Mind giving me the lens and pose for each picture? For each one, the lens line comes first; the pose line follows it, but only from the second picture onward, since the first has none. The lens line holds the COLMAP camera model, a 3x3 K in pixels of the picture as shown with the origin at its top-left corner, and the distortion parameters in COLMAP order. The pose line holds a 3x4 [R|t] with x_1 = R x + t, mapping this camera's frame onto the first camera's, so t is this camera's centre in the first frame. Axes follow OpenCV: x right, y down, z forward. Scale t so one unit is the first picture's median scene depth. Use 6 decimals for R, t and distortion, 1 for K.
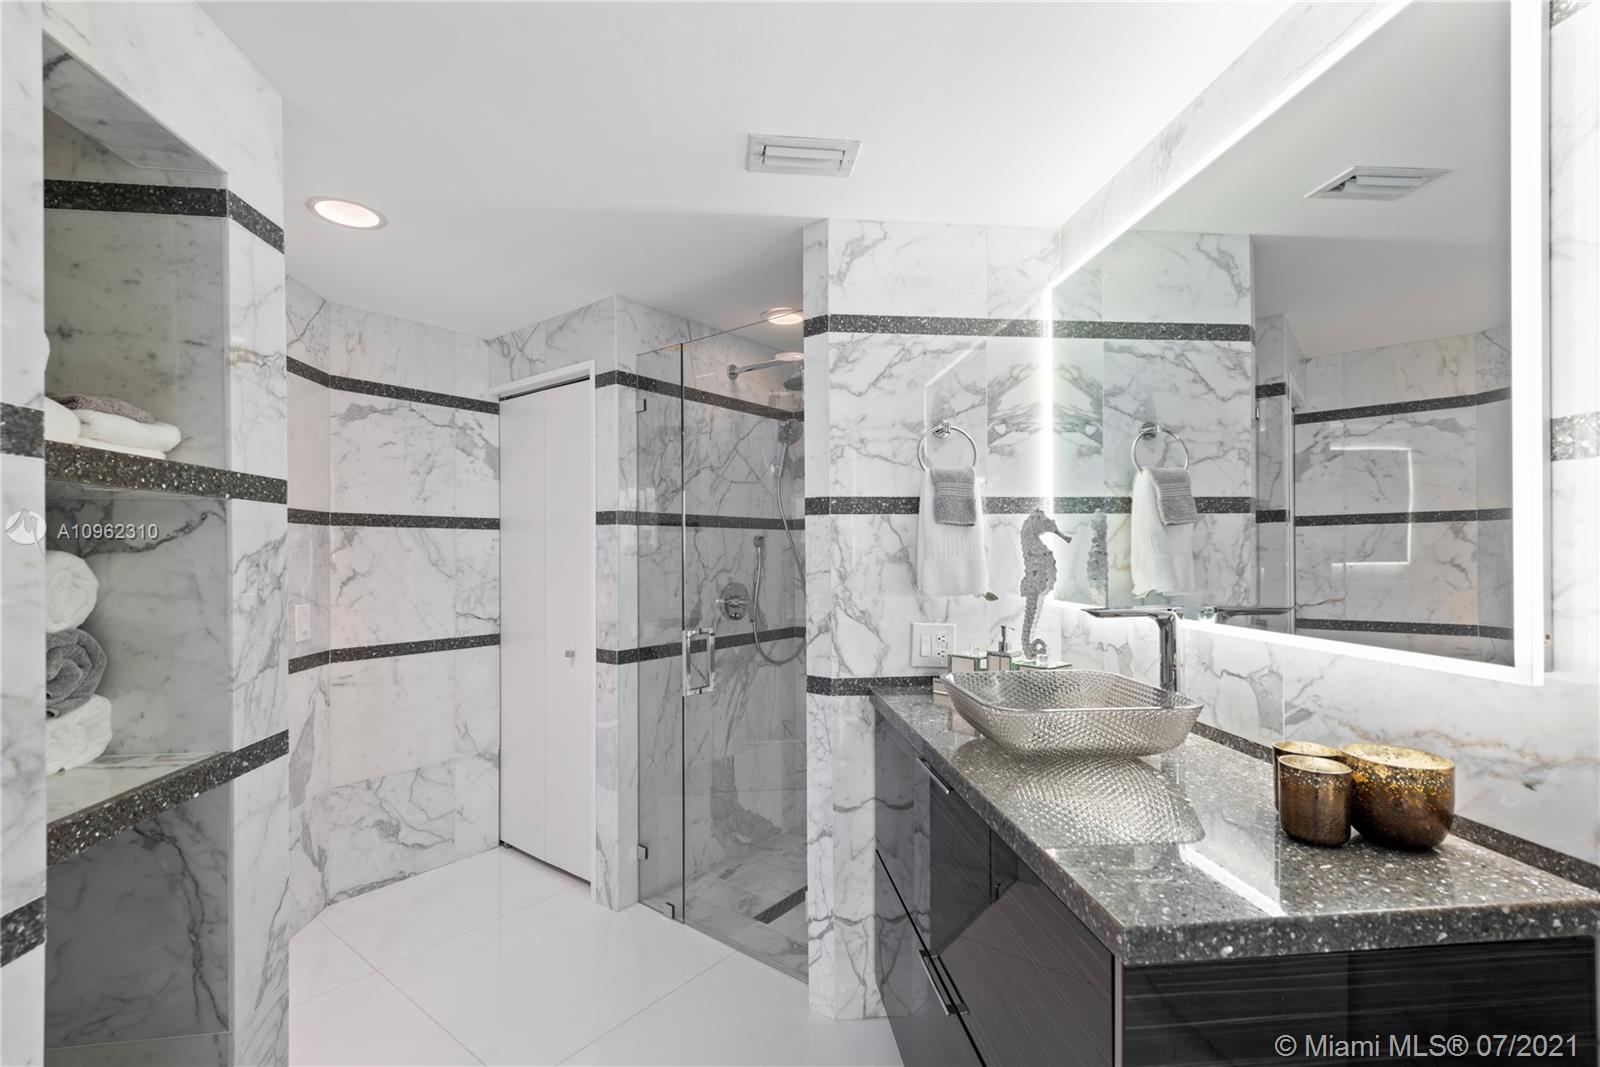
lens RADIAL K [[712.9, 0, 803.5], [0, 712.9, 550.8], [0, 0, 1]] dist [0.019435, -0.000066]
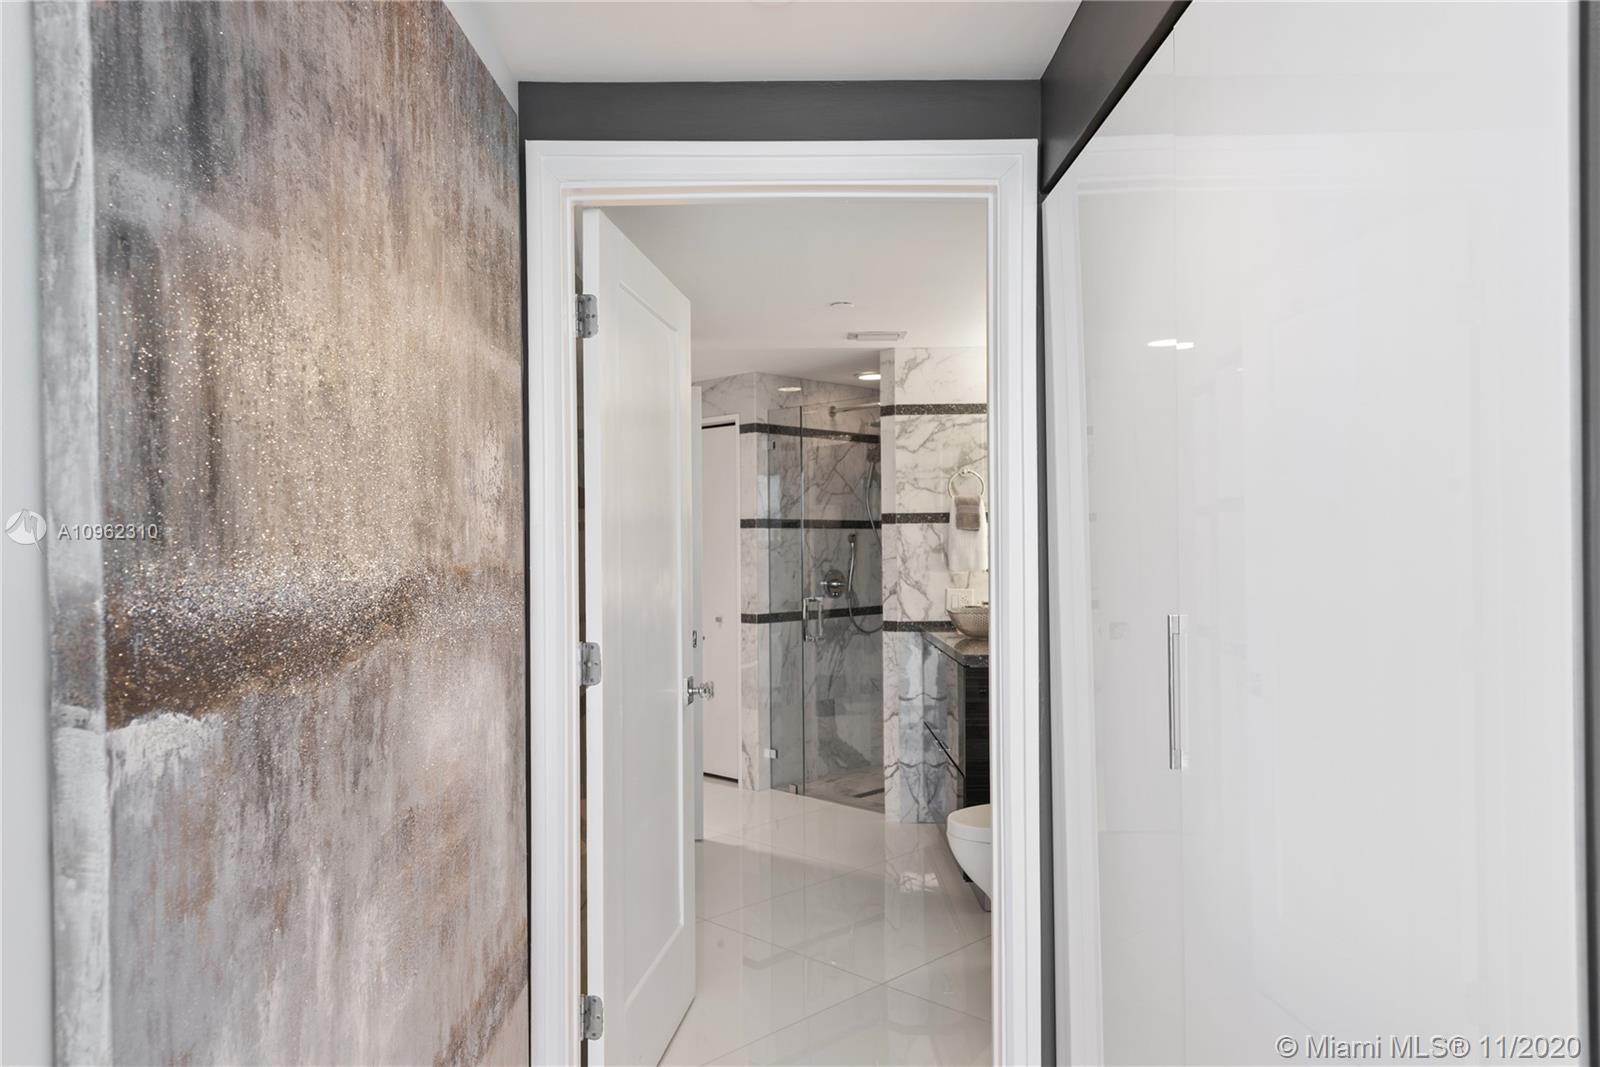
lens RADIAL K [[1060.2, 0, 818.5], [0, 1060.2, 573.9], [0, 0, 1]] dist [0.026159, 0.000352]
pose [[0.996073, -0.002152, -0.088509, 0.073529], [0.004535, 0.999633, 0.026721, -0.000598], [0.088419, -0.027018, 0.995717, -1.462150]]
